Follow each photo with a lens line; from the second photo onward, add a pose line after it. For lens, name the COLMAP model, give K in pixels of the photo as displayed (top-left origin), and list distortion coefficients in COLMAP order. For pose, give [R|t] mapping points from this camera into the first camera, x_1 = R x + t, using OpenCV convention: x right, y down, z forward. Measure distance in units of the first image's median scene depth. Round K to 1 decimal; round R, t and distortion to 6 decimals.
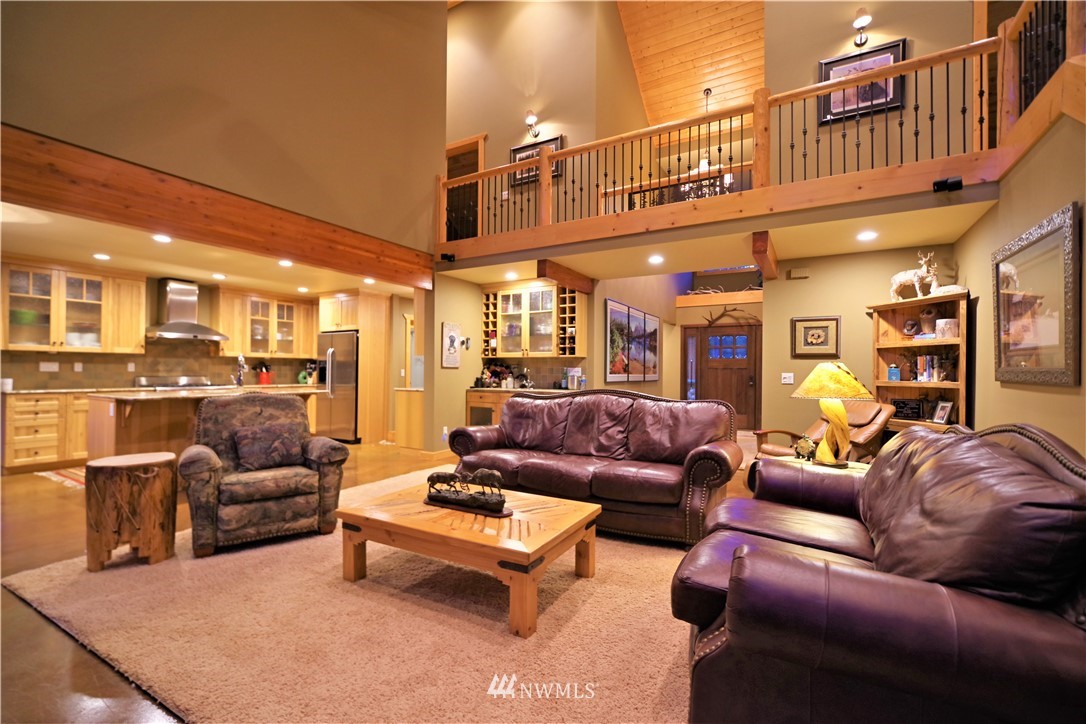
lens RADIAL K [[465.8, 0, 563.4], [0, 465.8, 374.0], [0, 0, 1]] dist [-0.002483, 0.000336]
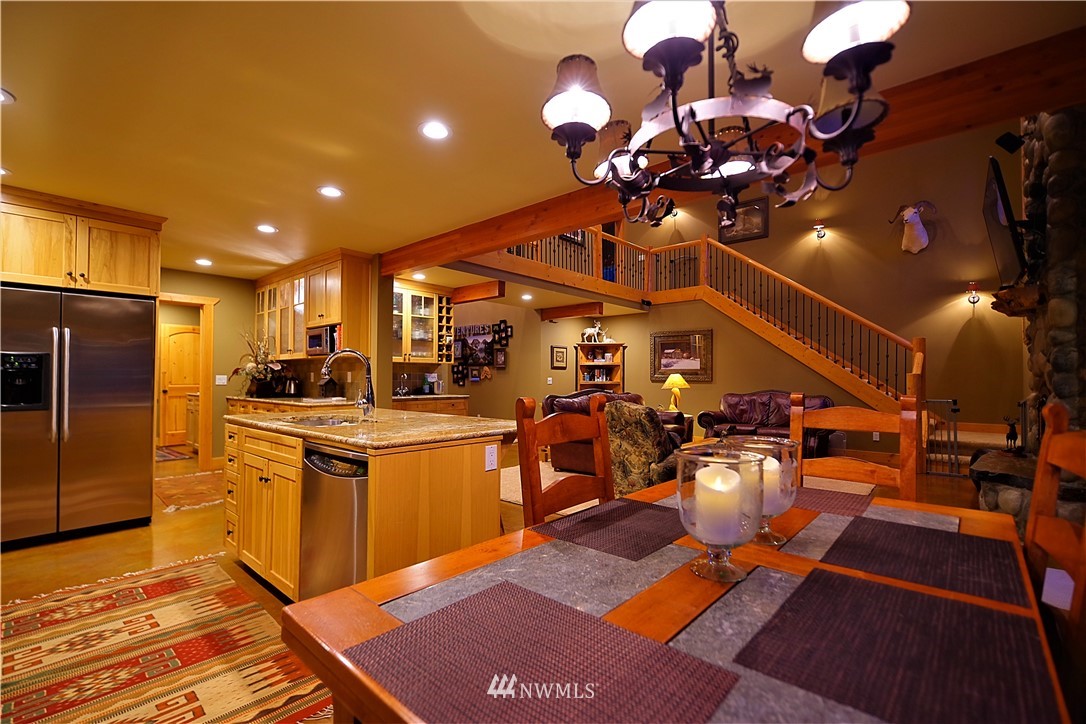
lens RADIAL K [[465.8, 0, 549.1], [0, 465.8, 368.5], [0, 0, 1]] dist [-0.002483, 0.000336]
pose [[0.217472, 0.010586, 0.976009, -1.158498], [-0.001654, 0.999944, -0.010477, -0.017921], [-0.976065, 0.000664, 0.217477, 0.641009]]
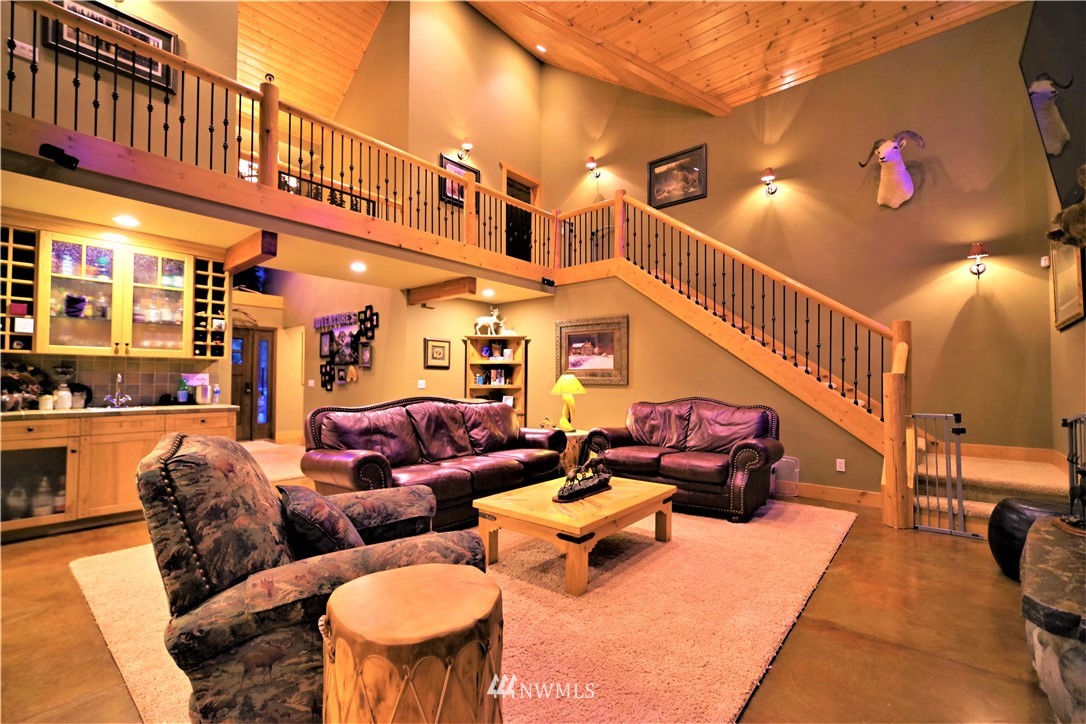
lens RADIAL K [[465.8, 0, 543.4], [0, 465.8, 365.9], [0, 0, 1]] dist [-0.002483, 0.000336]
pose [[0.205623, 0.022208, 0.978379, -0.699137], [-0.001683, 0.999749, -0.022339, -0.013057], [-0.978630, 0.002947, 0.205609, 0.413776]]
